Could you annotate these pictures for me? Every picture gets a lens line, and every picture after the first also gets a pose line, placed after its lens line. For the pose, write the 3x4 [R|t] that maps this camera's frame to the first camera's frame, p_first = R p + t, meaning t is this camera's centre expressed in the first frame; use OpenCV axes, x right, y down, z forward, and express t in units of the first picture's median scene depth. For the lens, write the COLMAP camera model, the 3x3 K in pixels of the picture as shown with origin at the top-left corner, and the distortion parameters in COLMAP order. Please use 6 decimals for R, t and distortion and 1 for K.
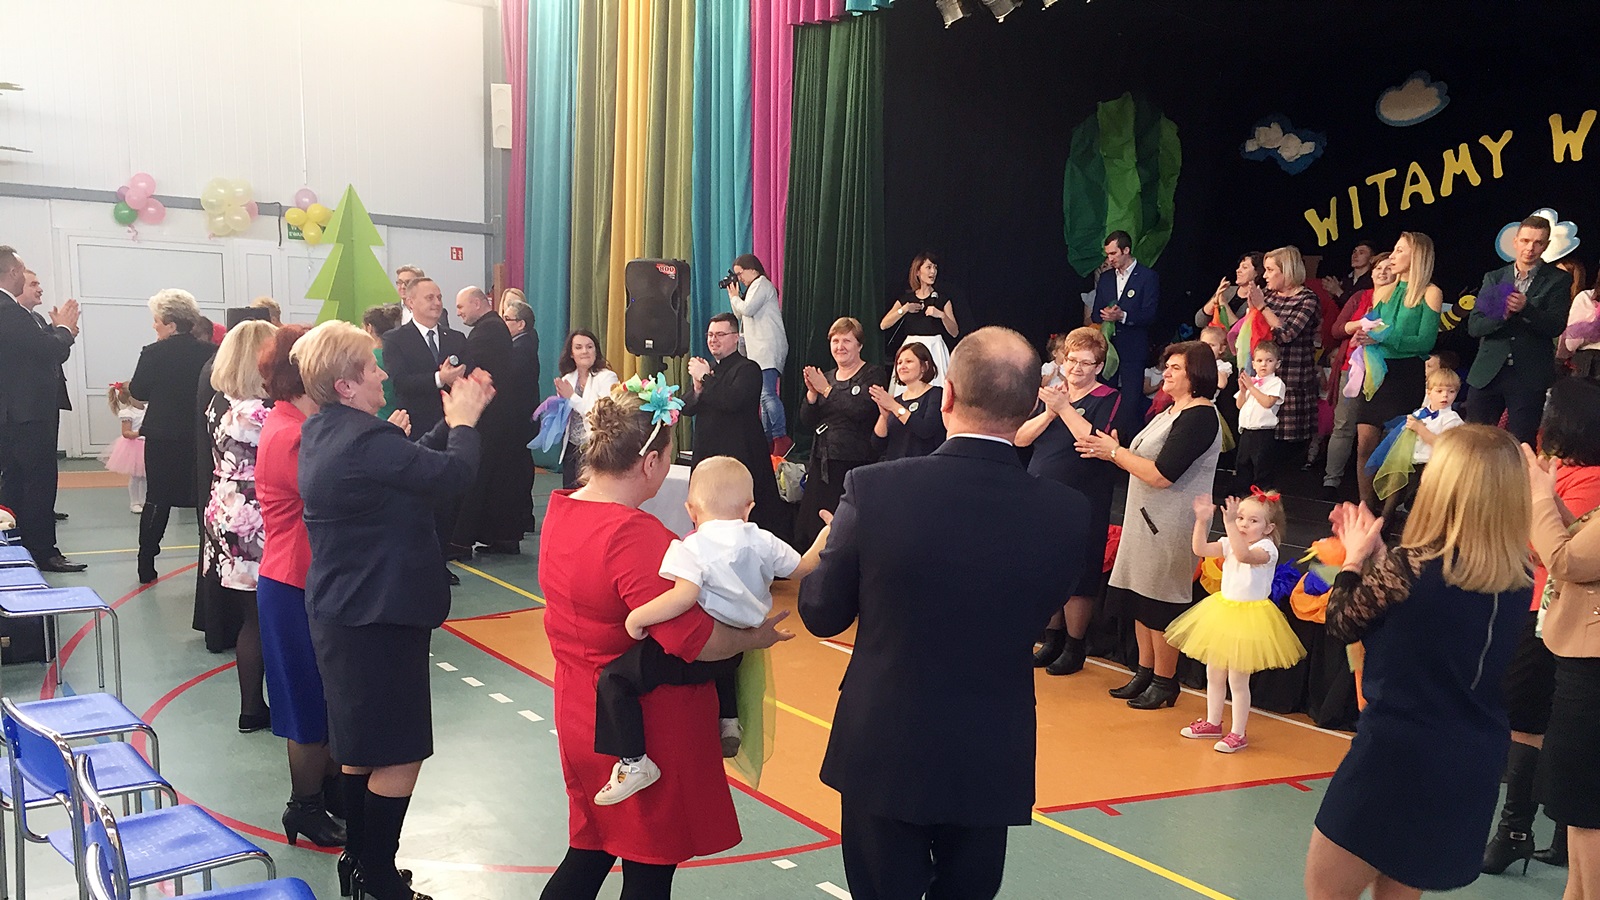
lens RADIAL K [[1364.9, 0, 792.1], [0, 1364.9, 608.1], [0, 0, 1]] dist [0.080461, -0.102331]
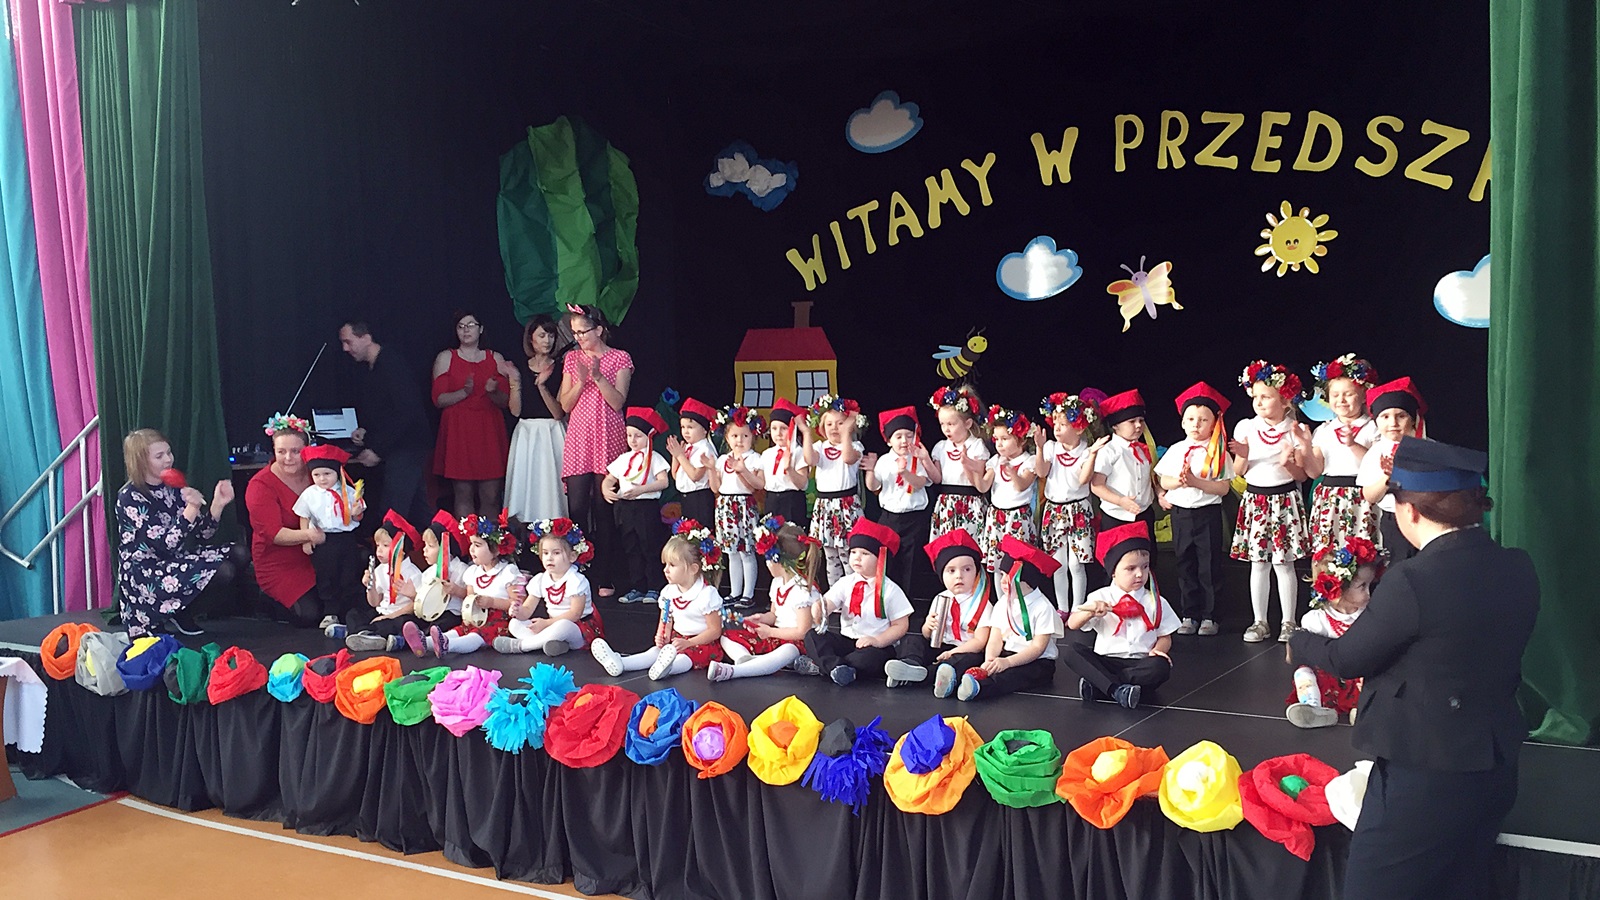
lens RADIAL K [[1476.7, 0, 816.0], [0, 1476.7, 495.2], [0, 0, 1]] dist [0.072701, -0.055581]
pose [[0.928869, -0.089807, 0.359356, 0.049415], [0.139529, 0.983534, -0.114860, -0.033628], [-0.343124, 0.156831, 0.926105, 0.182409]]
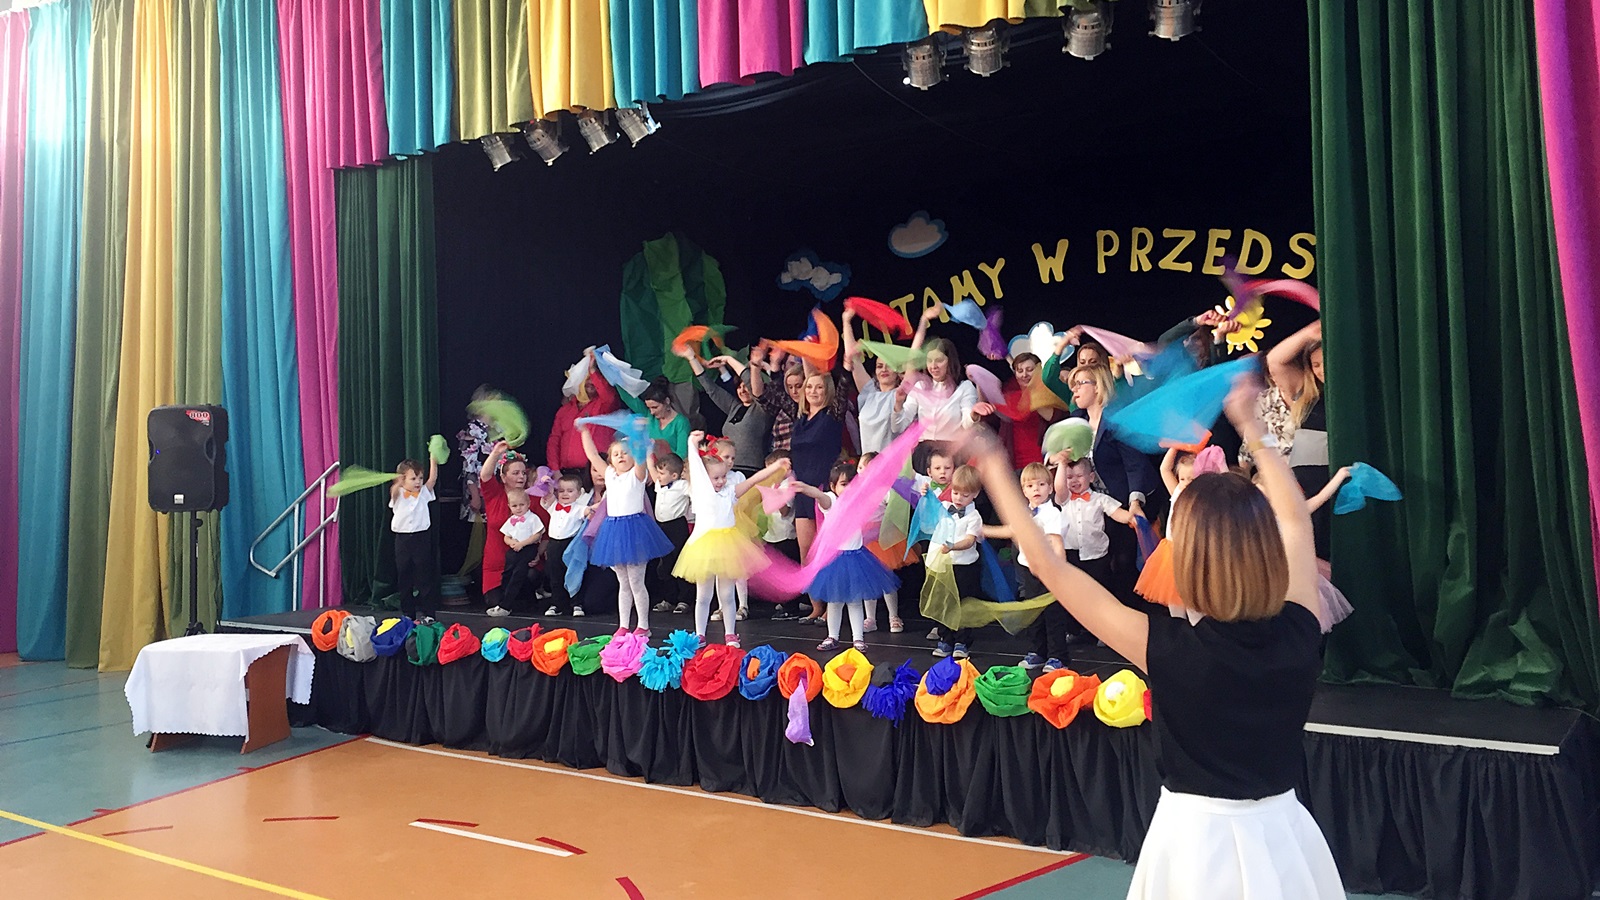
lens RADIAL K [[1364.9, 0, 790.8], [0, 1364.9, 382.3], [0, 0, 1]] dist [0.080461, -0.102331]
pose [[0.946689, -0.050708, 0.318134, -0.009250], [0.130468, 0.963272, -0.234702, -0.004378], [-0.294549, 0.263696, 0.918534, 0.041530]]
